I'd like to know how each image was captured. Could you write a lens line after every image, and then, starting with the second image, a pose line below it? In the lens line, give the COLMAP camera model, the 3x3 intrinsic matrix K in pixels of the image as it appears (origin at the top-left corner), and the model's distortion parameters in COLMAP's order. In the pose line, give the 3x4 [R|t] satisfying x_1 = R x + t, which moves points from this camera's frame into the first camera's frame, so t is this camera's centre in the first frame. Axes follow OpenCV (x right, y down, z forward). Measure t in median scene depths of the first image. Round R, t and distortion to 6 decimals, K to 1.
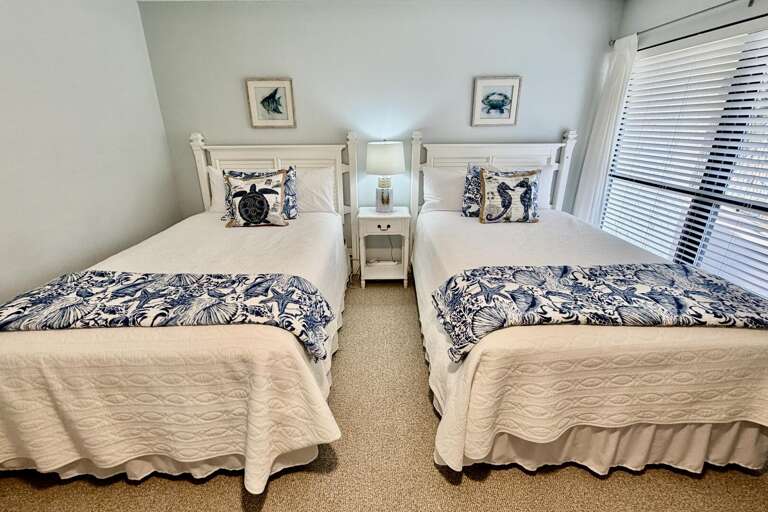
lens RADIAL K [[307.7, 0, 389.3], [0, 307.7, 220.9], [0, 0, 1]] dist [0.002435, 0.000772]
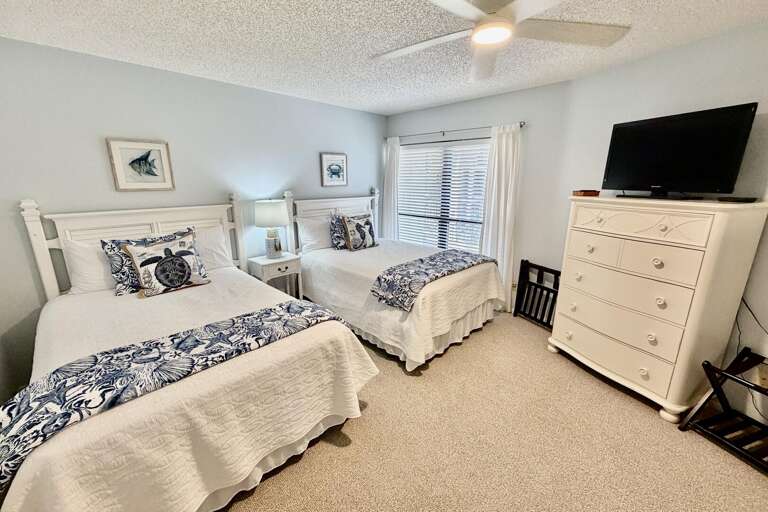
lens RADIAL K [[307.7, 0, 381.9], [0, 307.7, 255.2], [0, 0, 1]] dist [0.002435, 0.000772]
pose [[0.706057, -0.165469, 0.688551, -1.033005], [0.206943, 0.978086, 0.022844, 0.034762], [-0.677242, 0.126362, 0.724828, -0.277200]]
